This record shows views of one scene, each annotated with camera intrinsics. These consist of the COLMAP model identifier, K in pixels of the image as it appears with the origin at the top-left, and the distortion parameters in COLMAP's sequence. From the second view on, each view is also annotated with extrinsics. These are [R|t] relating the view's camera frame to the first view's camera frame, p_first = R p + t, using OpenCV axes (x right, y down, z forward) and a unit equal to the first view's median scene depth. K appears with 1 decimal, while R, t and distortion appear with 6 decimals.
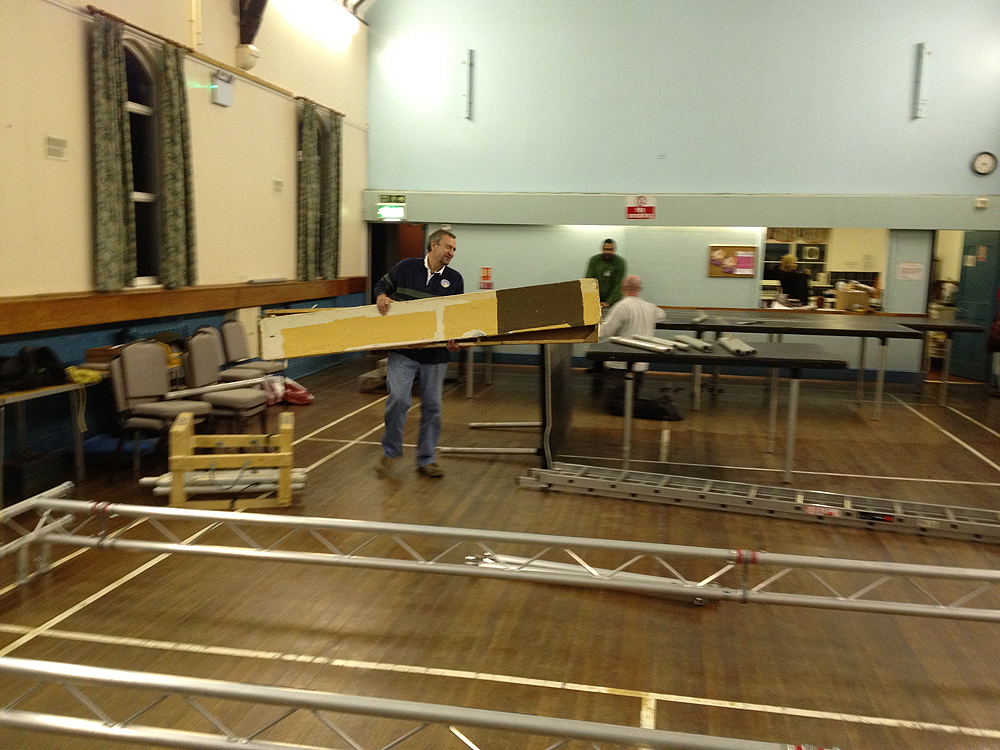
lens RADIAL K [[911.0, 0, 500.0], [0, 911.0, 375.0], [0, 0, 1]] dist [0.075964, -0.184783]
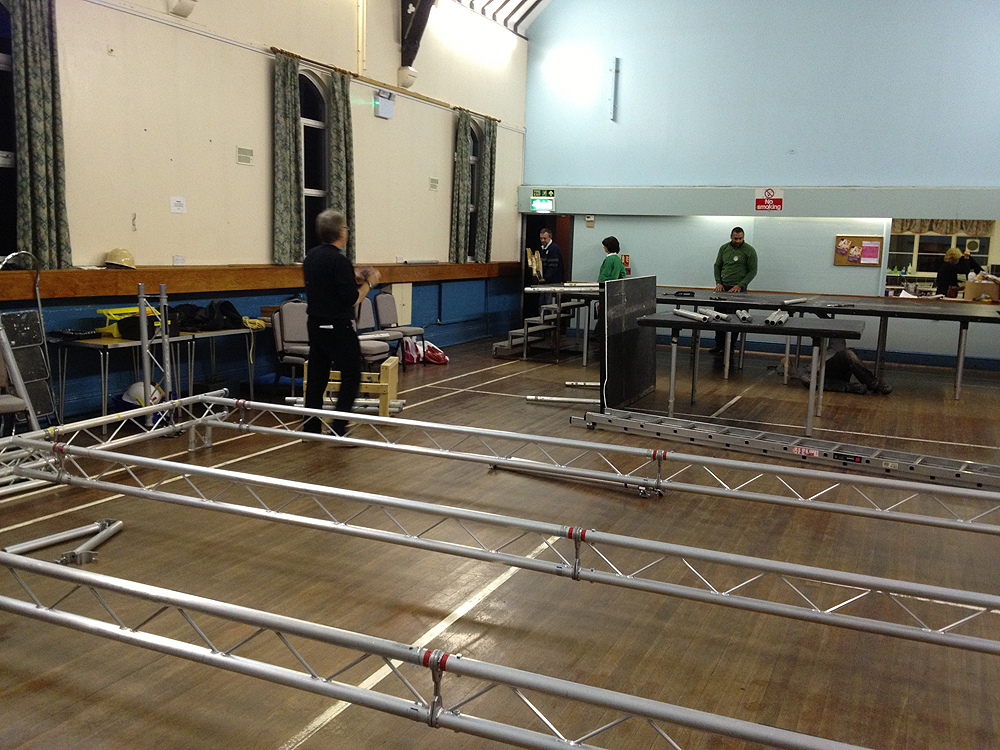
lens RADIAL K [[911.0, 0, 500.0], [0, 911.0, 375.0], [0, 0, 1]] dist [0.075964, -0.184783]
pose [[0.971937, 0.041641, -0.231526, 0.145777], [-0.040196, 0.999132, 0.010955, 0.031292], [0.231781, -0.001341, 0.972767, -0.159360]]
